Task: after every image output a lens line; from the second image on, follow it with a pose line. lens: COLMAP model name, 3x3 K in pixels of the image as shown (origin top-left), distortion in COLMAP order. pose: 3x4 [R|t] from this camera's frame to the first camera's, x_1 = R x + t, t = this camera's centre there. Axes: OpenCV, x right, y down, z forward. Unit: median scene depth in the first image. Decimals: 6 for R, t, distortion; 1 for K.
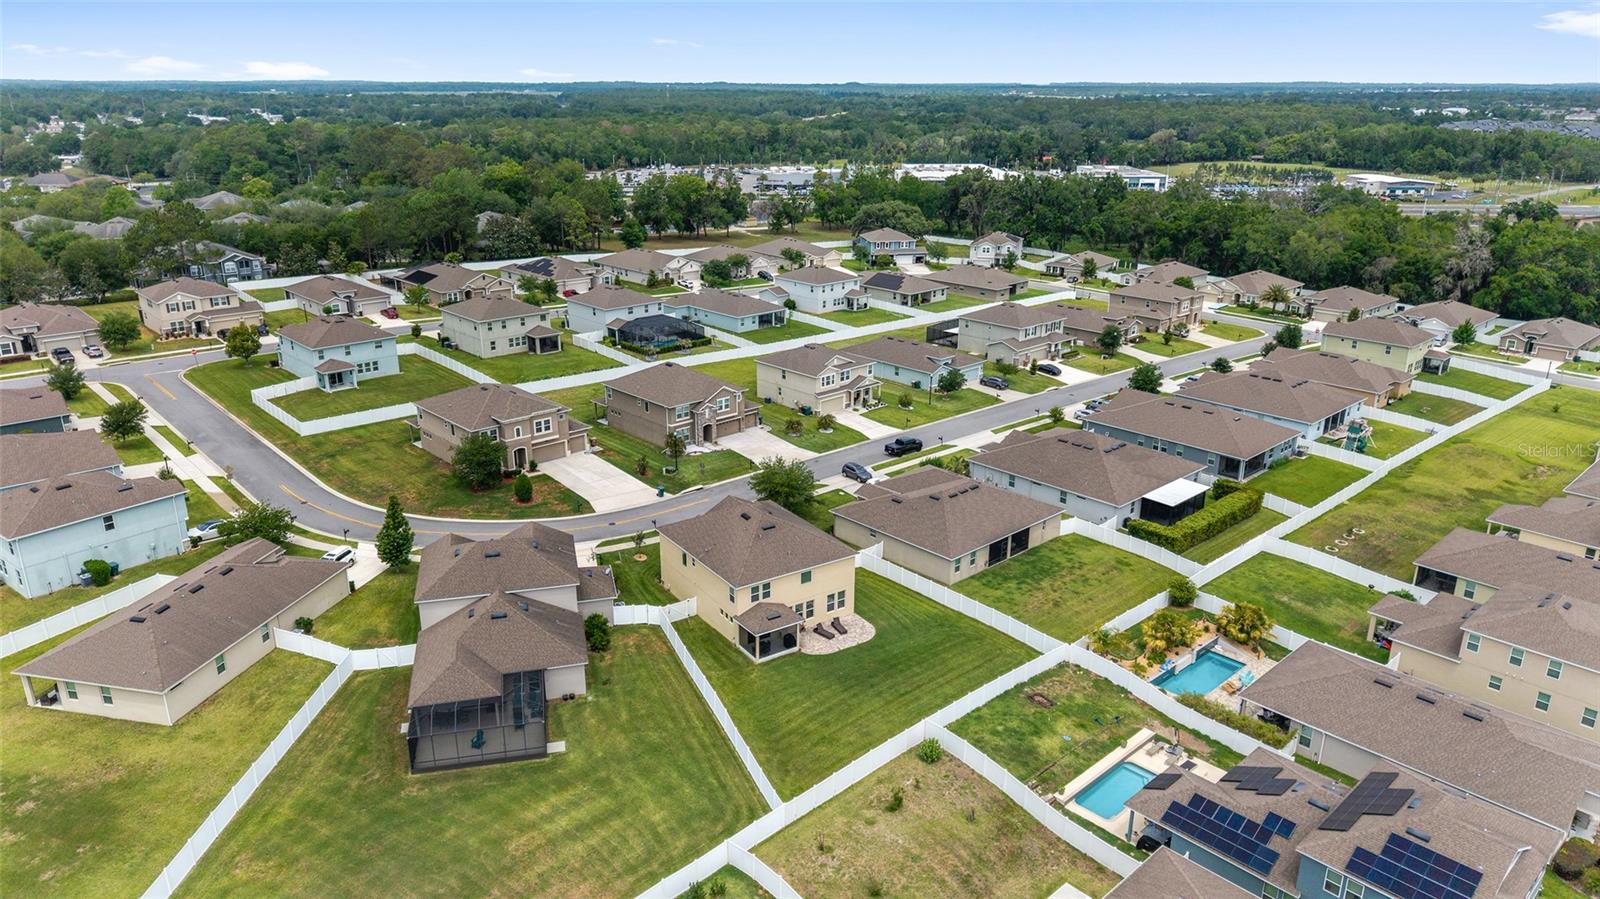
lens RADIAL K [[1044.7, 0, 802.3], [0, 1044.7, 501.0], [0, 0, 1]] dist [0.064133, -0.093956]
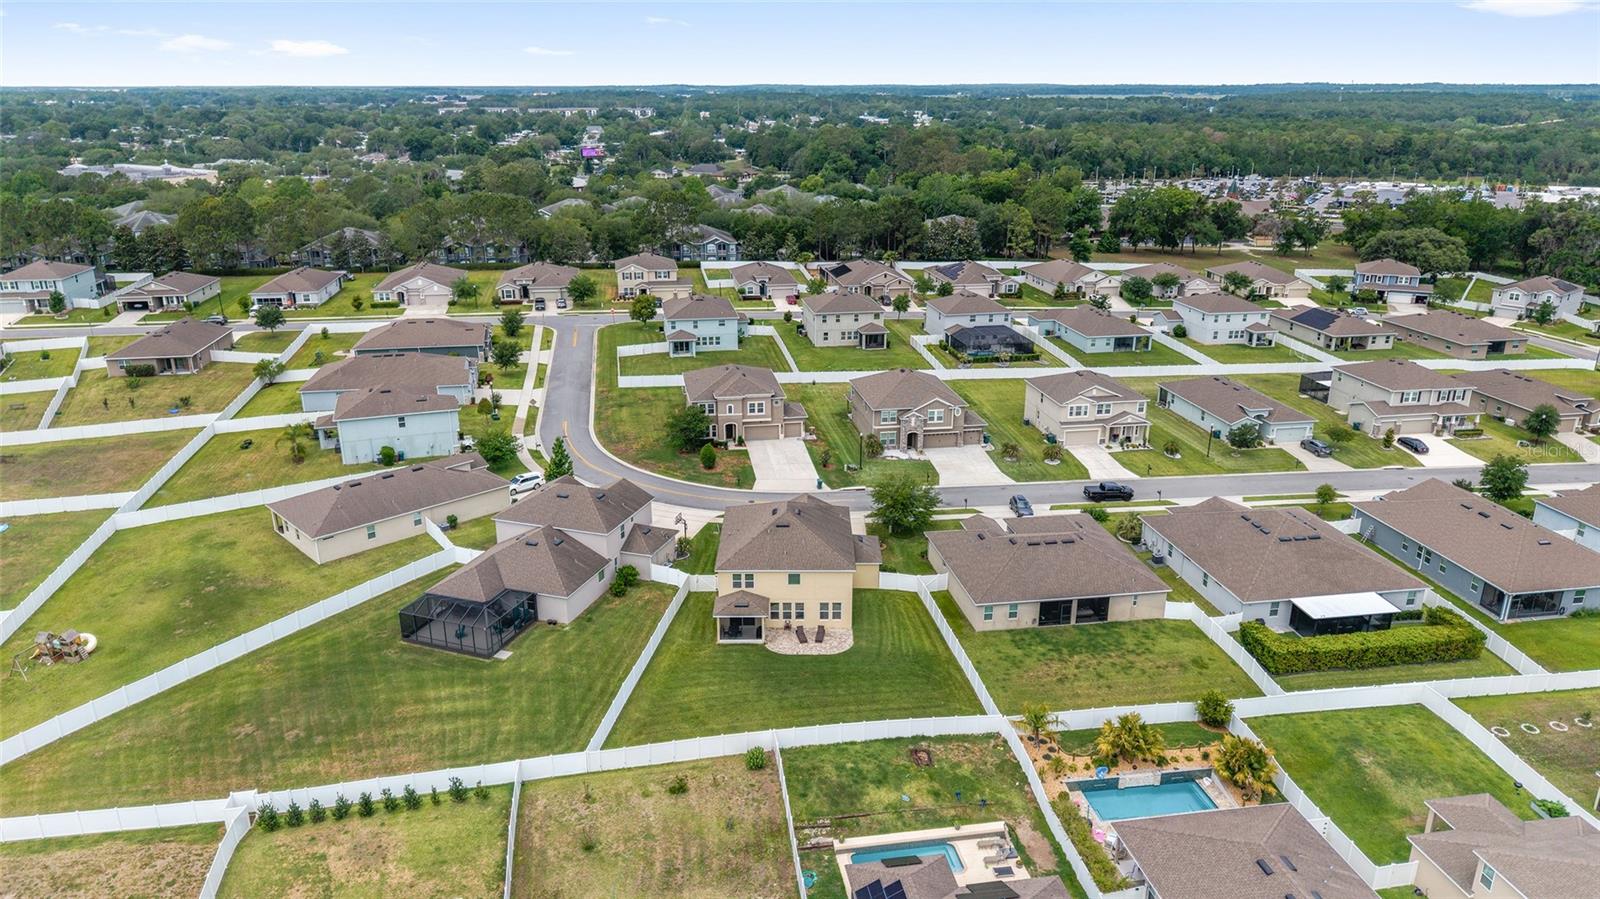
lens RADIAL K [[1044.7, 0, 802.3], [0, 1044.7, 501.0], [0, 0, 1]] dist [0.064133, -0.093956]
pose [[0.834376, 0.200078, -0.513601, 0.361511], [-0.201229, 0.978049, 0.054099, -0.041669], [0.513151, 0.058212, 0.856322, 0.073295]]
